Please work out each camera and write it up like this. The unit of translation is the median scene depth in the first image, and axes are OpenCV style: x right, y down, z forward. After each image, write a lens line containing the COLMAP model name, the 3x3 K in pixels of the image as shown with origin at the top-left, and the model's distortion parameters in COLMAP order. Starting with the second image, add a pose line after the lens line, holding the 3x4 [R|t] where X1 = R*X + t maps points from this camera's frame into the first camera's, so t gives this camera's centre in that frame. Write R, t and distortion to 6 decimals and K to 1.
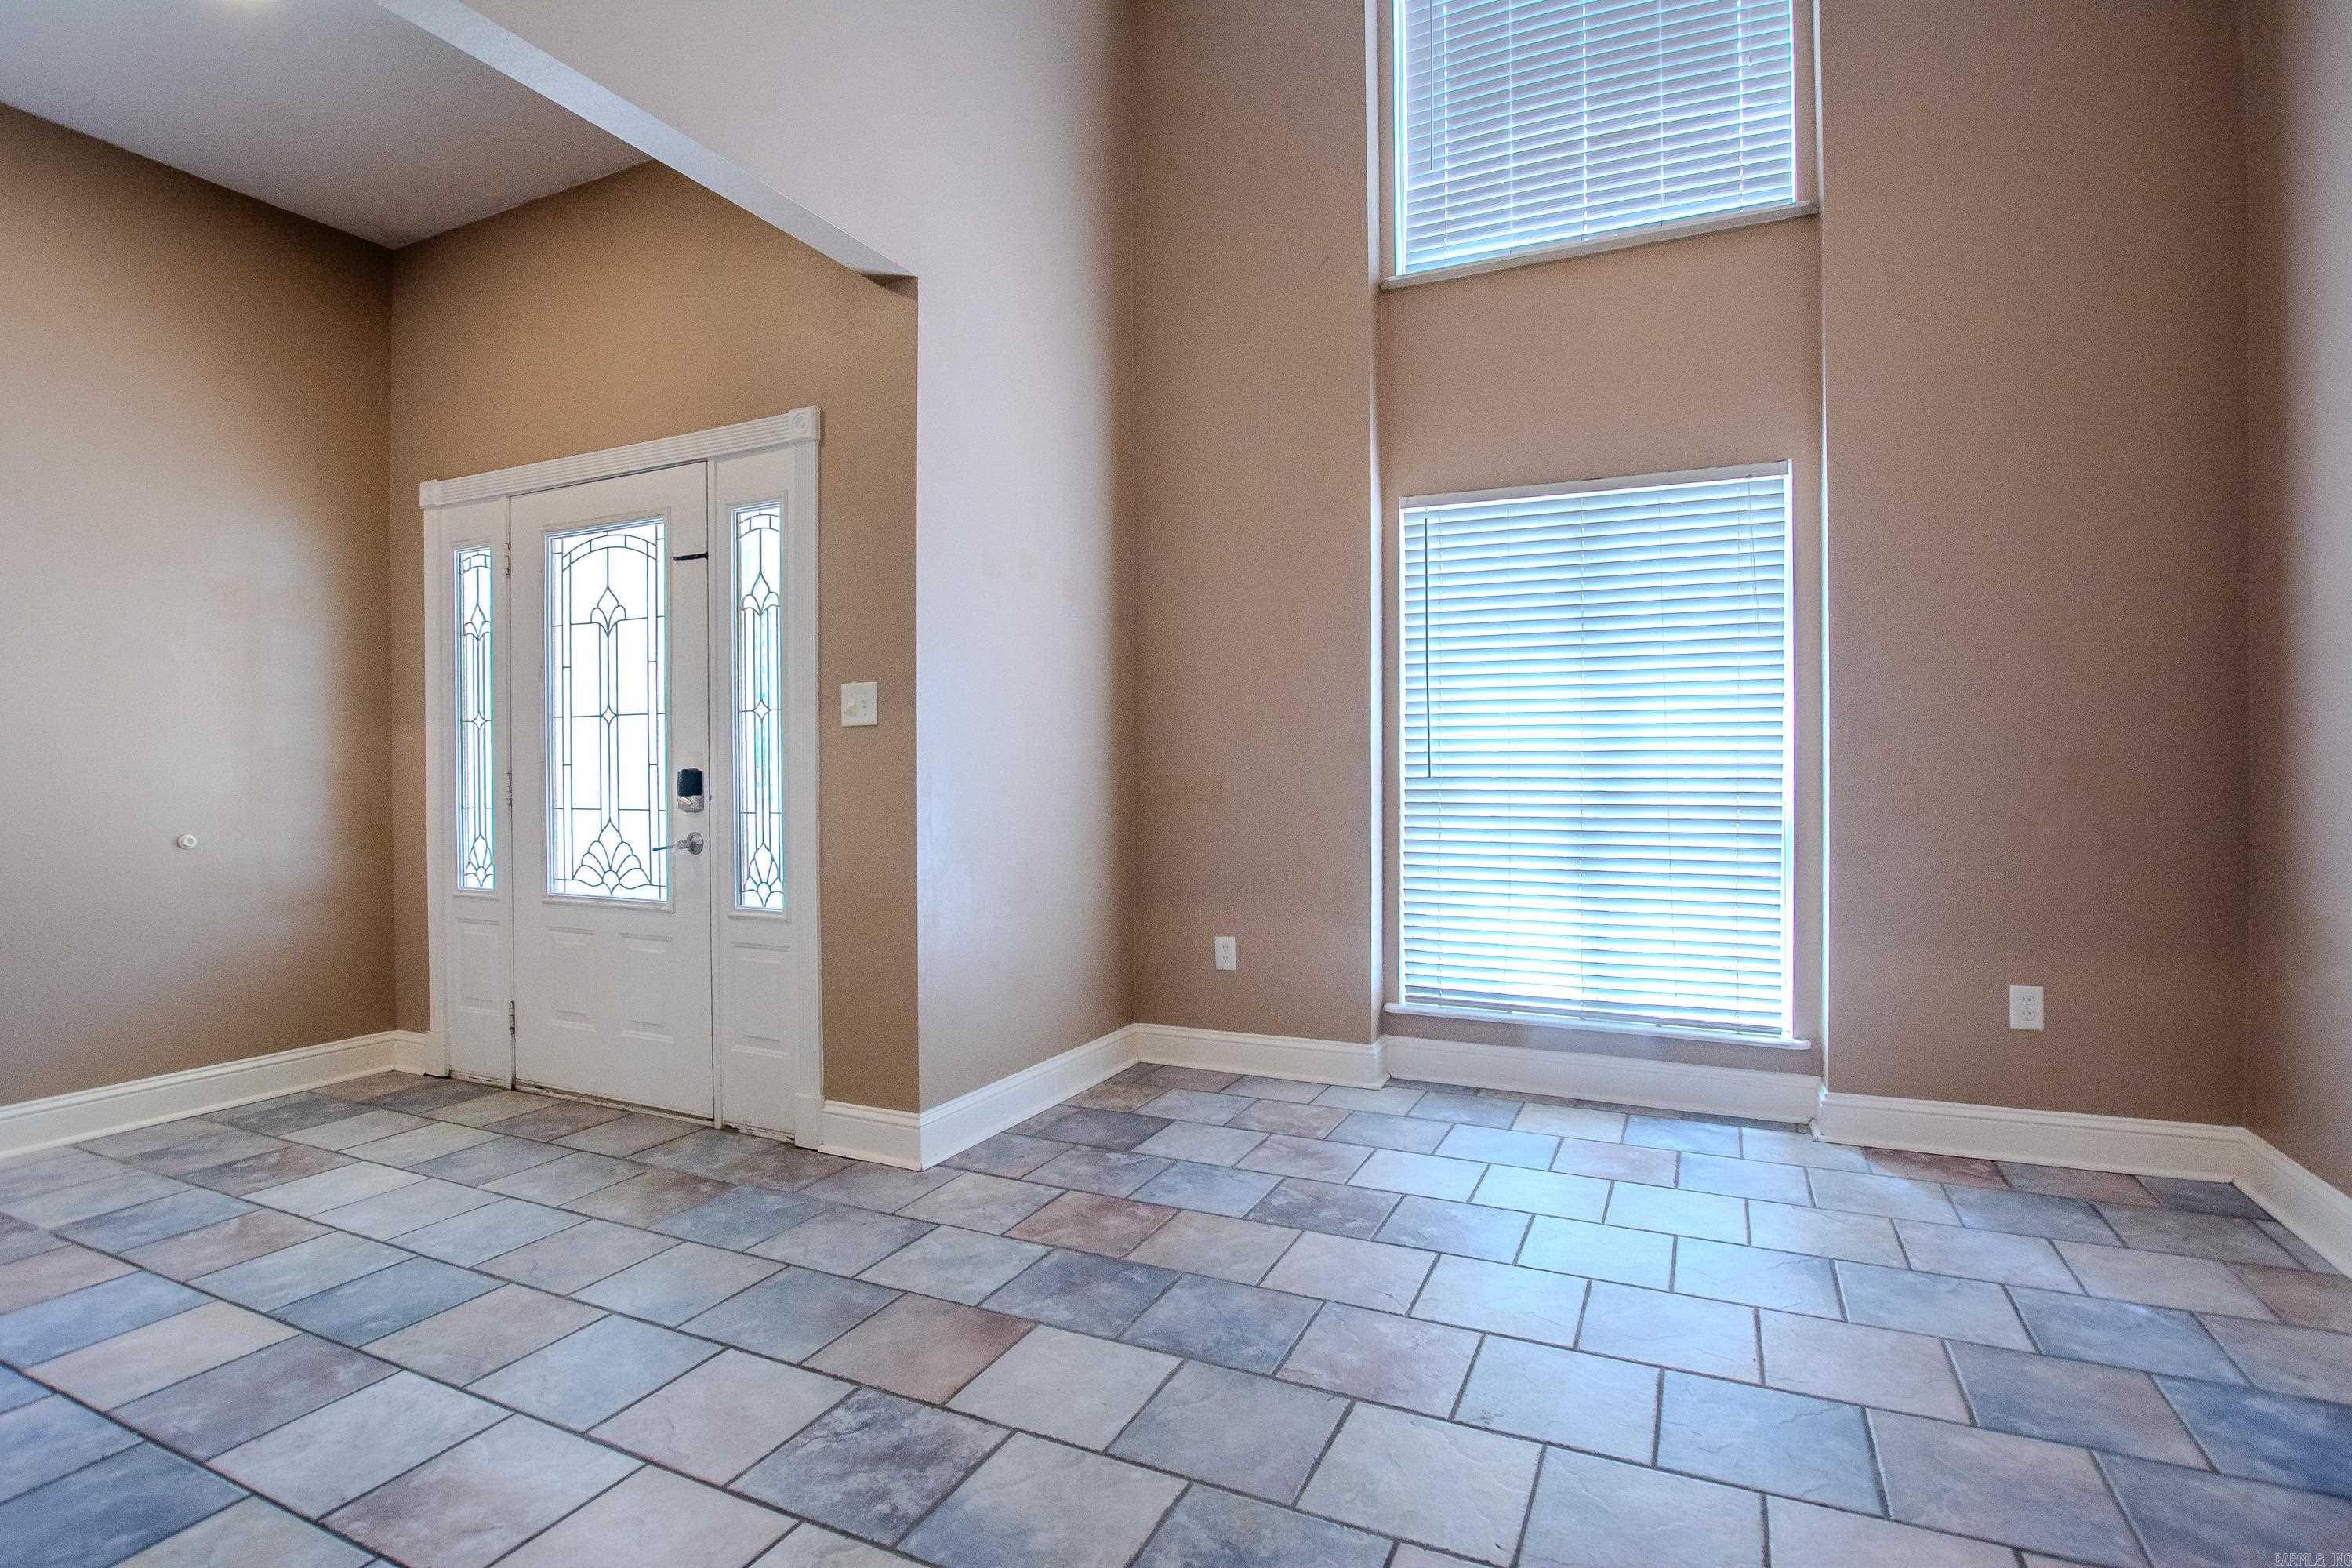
lens RADIAL K [[1071.6, 0, 1223.4], [0, 1071.6, 787.5], [0, 0, 1]] dist [-0.028664, 0.001517]
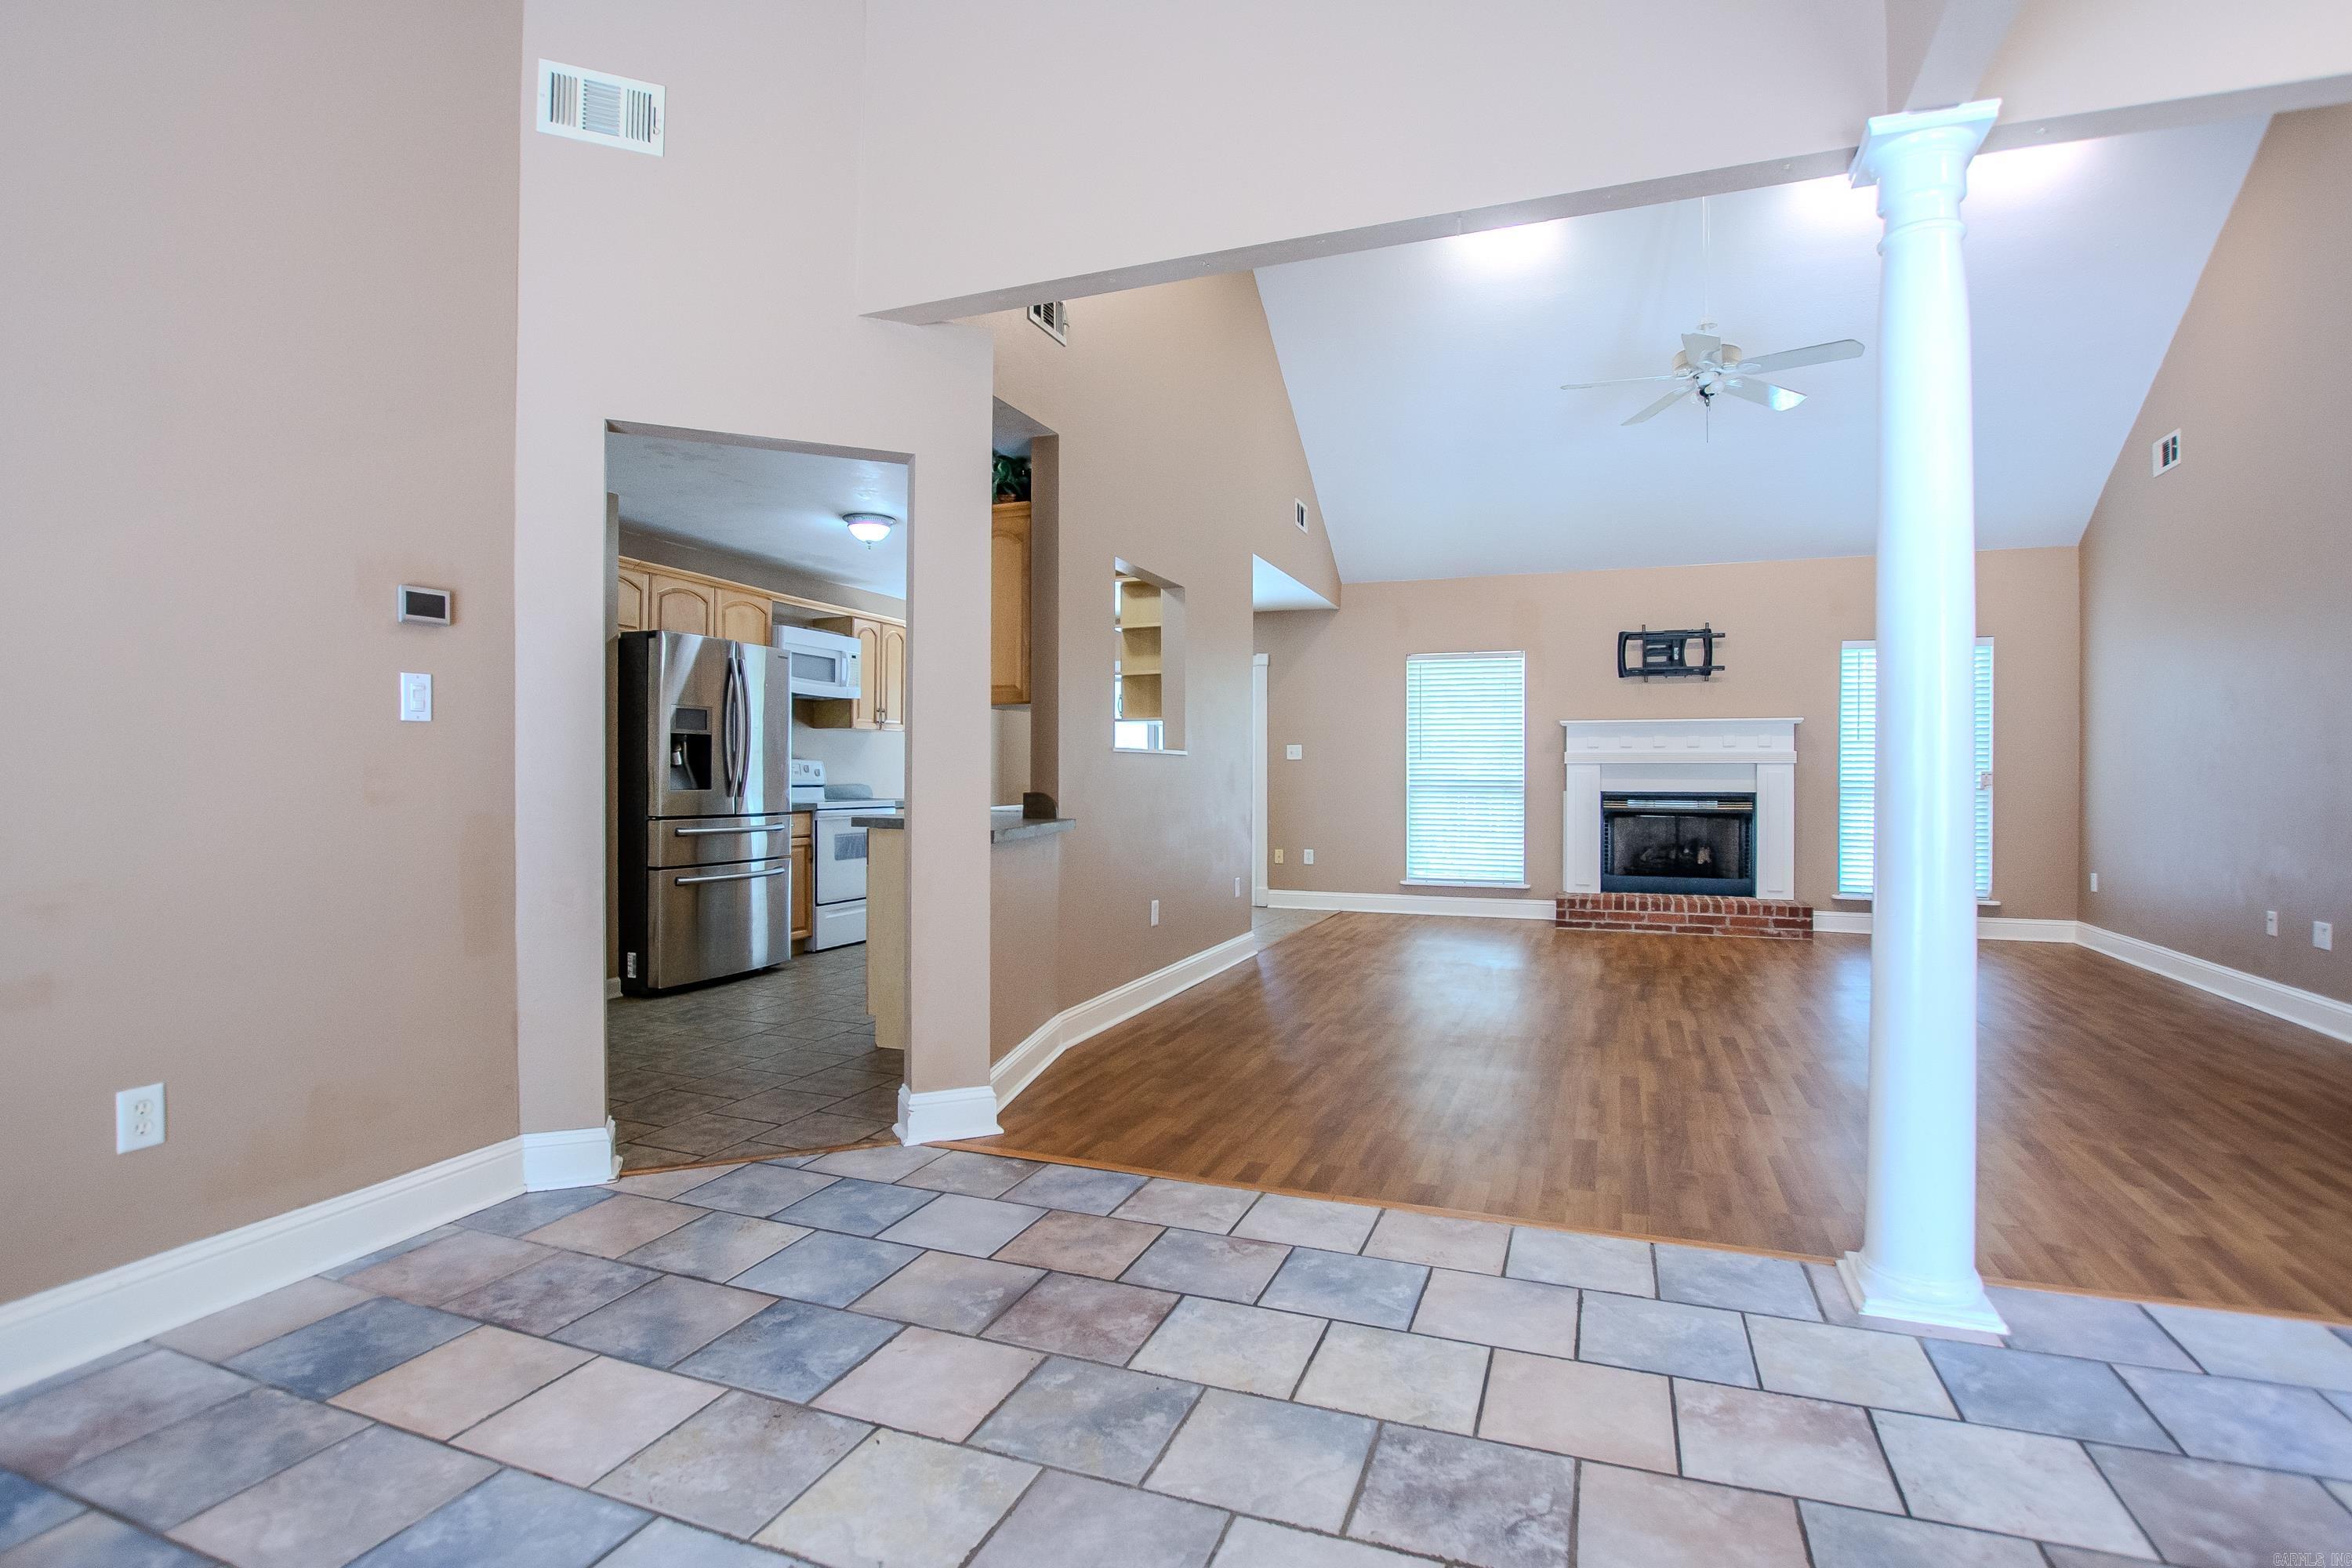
lens RADIAL K [[1071.6, 0, 1220.0], [0, 1071.6, 781.0], [0, 0, 1]] dist [-0.028664, 0.001517]
pose [[-0.997654, 0.002663, -0.068408, -0.020636], [0.001235, 0.999781, 0.020906, -0.023932], [0.068449, 0.020772, -0.997438, 1.047820]]
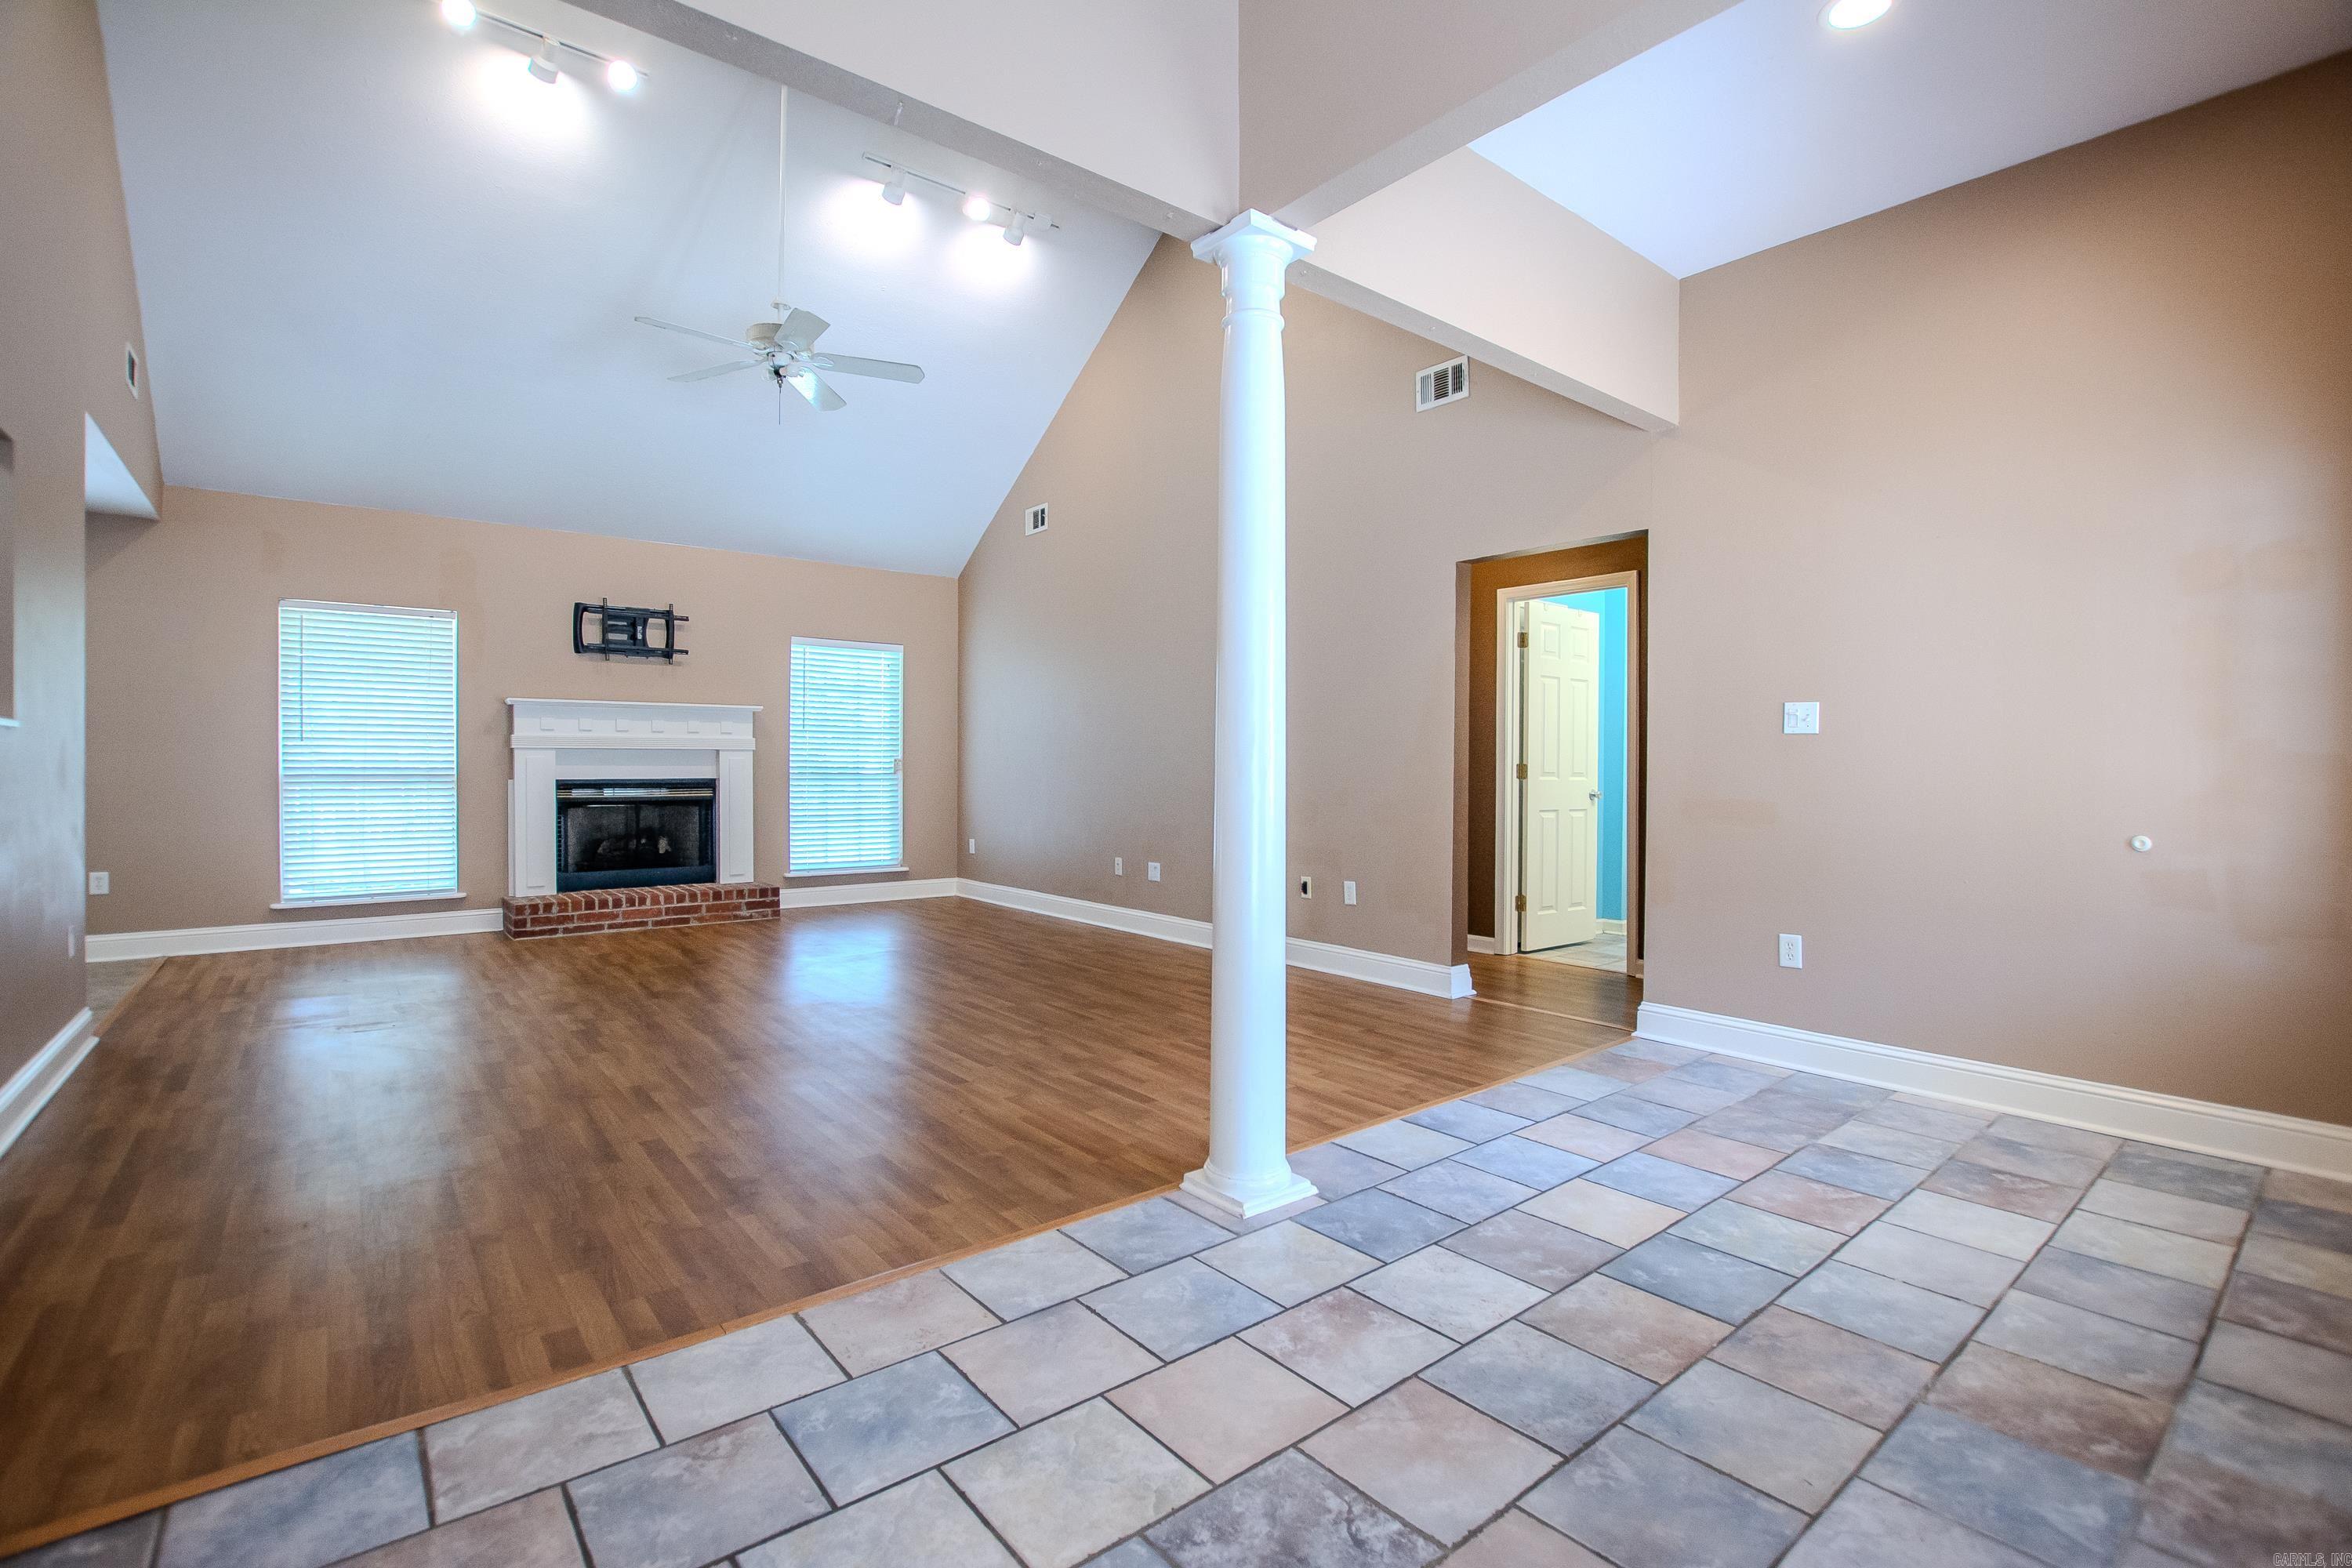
lens RADIAL K [[1071.6, 0, 1125.7], [0, 1071.6, 761.5], [0, 0, 1]] dist [-0.028664, 0.001517]
pose [[-0.480327, 0.001783, -0.877088, 0.285970], [-0.014199, 0.999851, 0.009808, -0.020626], [0.876975, 0.017165, -0.480230, 0.699670]]
